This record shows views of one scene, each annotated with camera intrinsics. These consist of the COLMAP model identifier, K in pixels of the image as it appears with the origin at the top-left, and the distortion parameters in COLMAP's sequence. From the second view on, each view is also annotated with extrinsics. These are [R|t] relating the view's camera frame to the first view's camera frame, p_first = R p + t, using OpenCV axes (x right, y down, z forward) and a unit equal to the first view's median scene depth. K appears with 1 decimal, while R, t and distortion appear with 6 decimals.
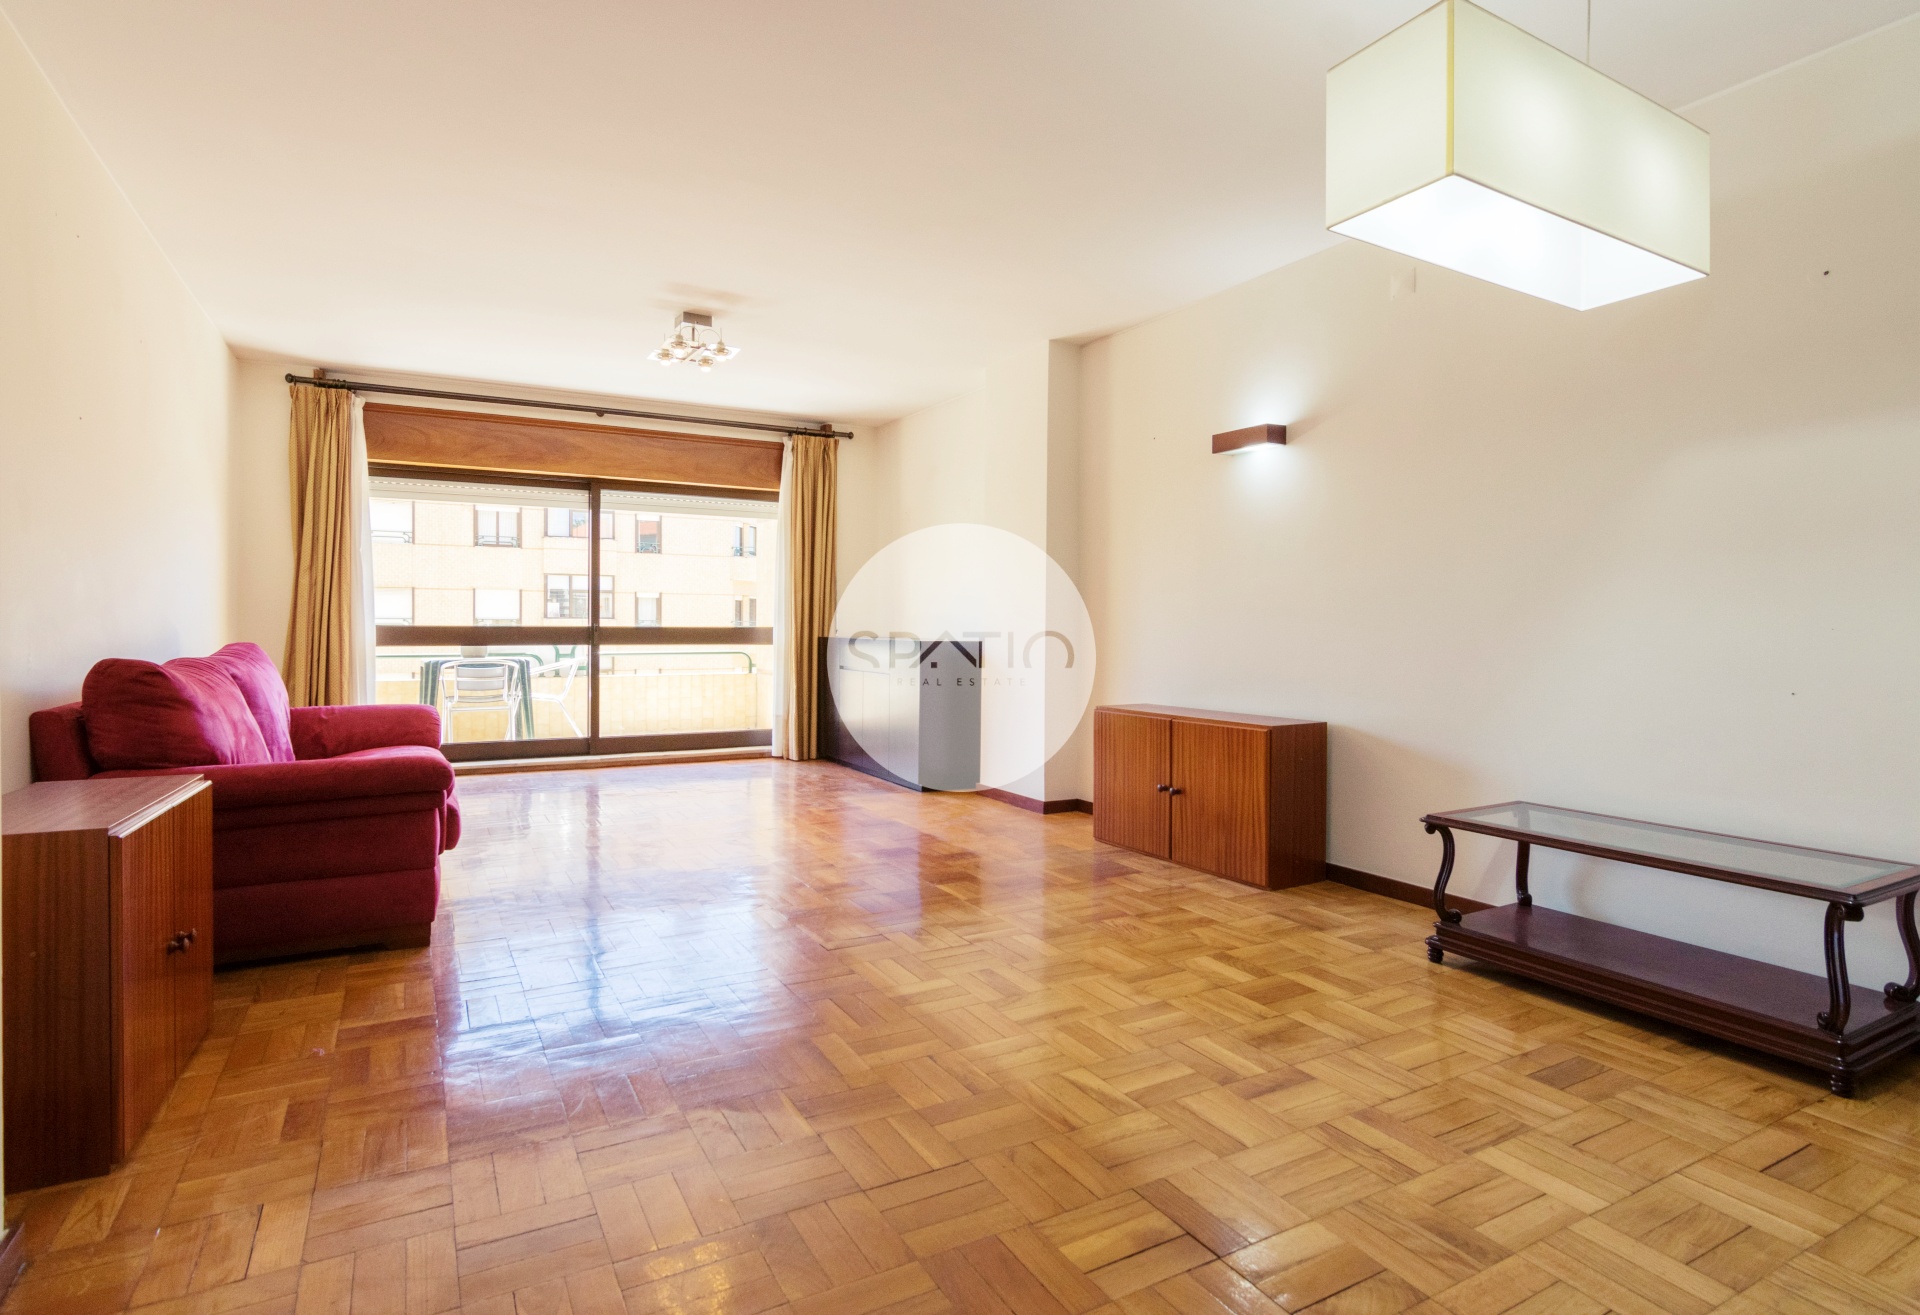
lens RADIAL K [[942.7, 0, 915.5], [0, 942.7, 636.8], [0, 0, 1]] dist [-0.003629, -0.000252]
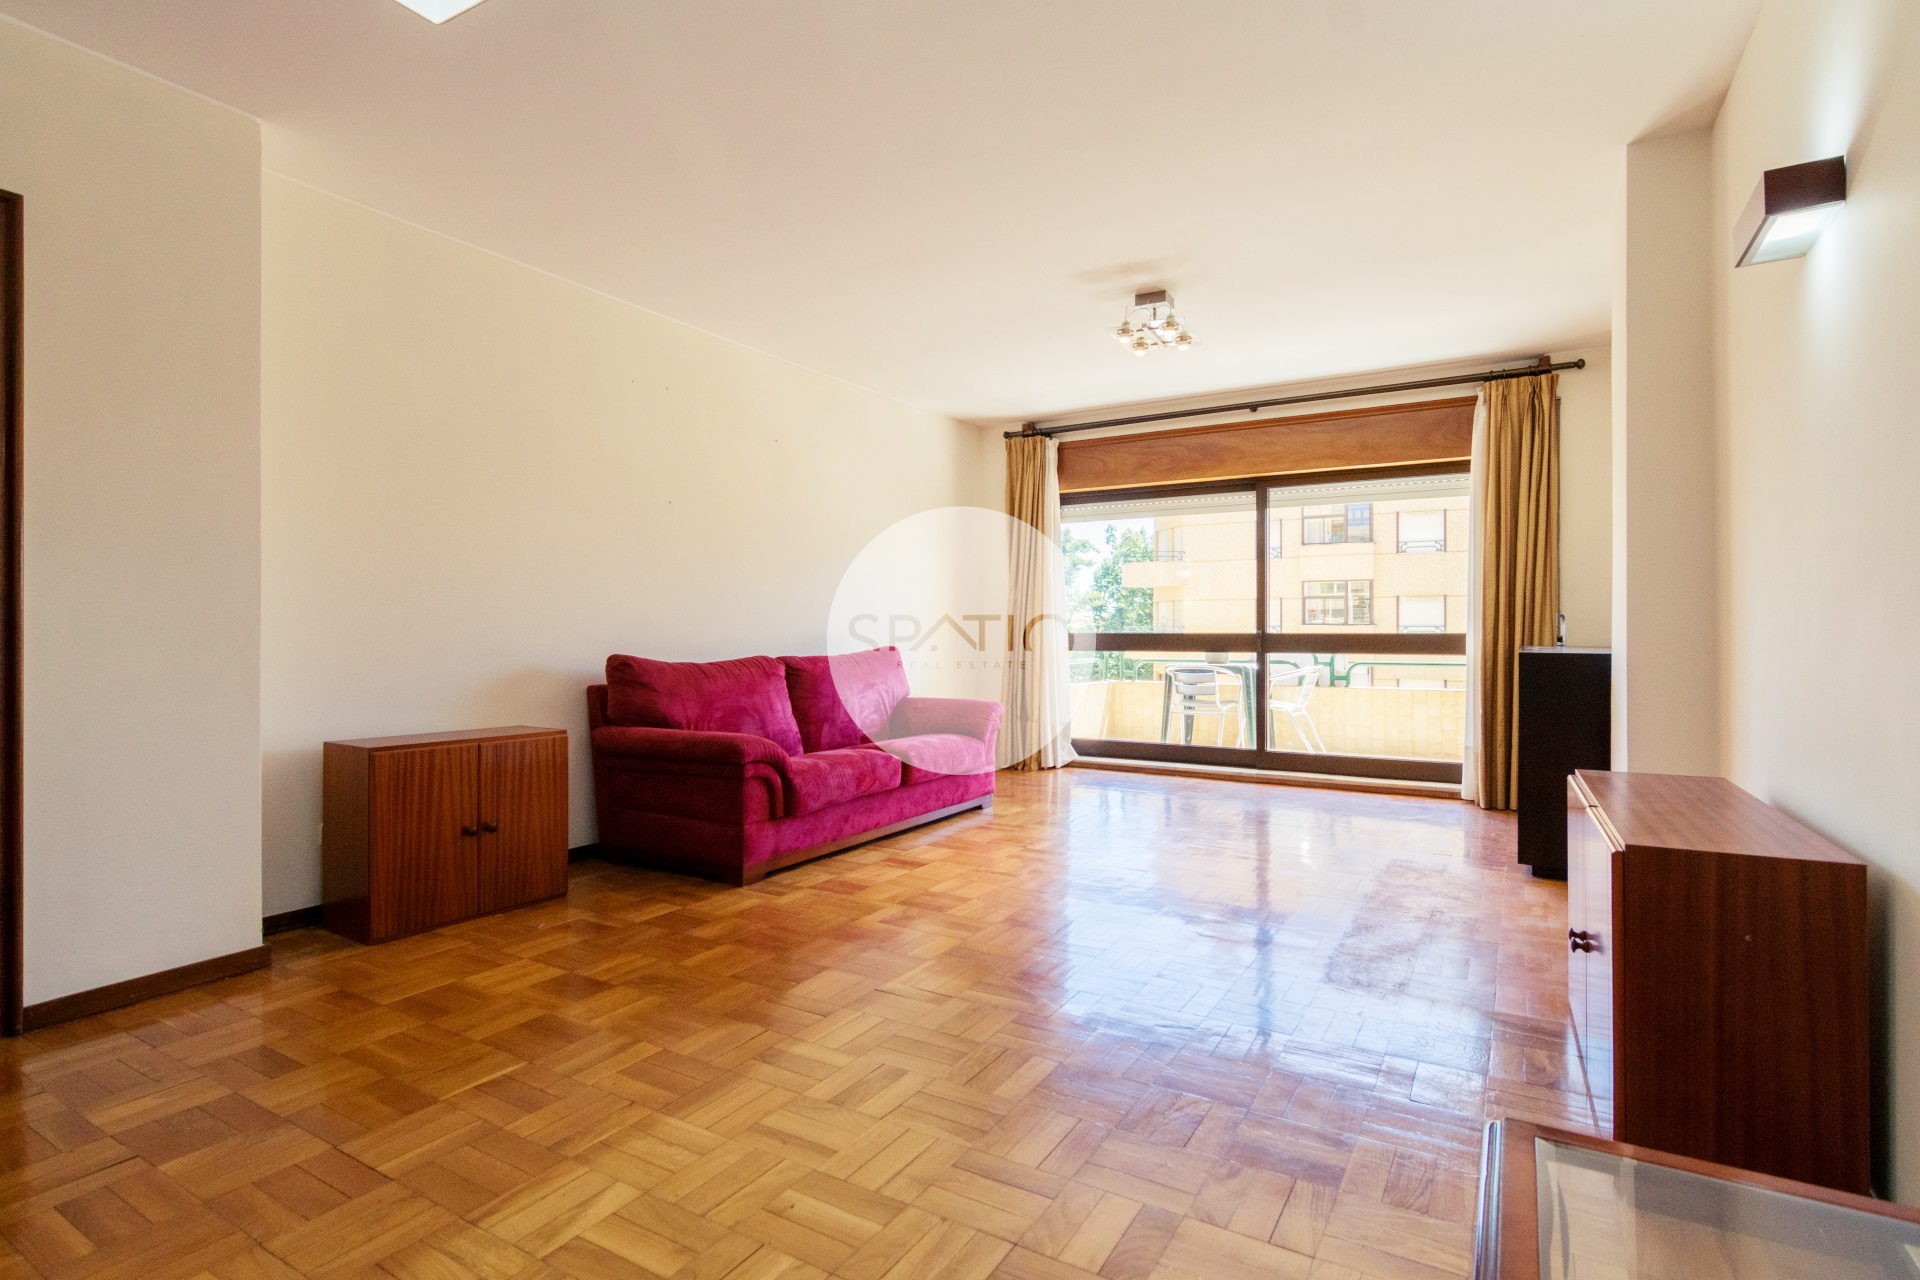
lens RADIAL K [[940.5, 0, 969.9], [0, 940.5, 633.9], [0, 0, 1]] dist [-0.011157, 0.003423]
pose [[0.532040, -0.003439, -0.846712, 0.303471], [-0.005809, 0.999953, -0.007712, -0.001259], [0.846700, 0.009022, 0.531995, 0.250013]]
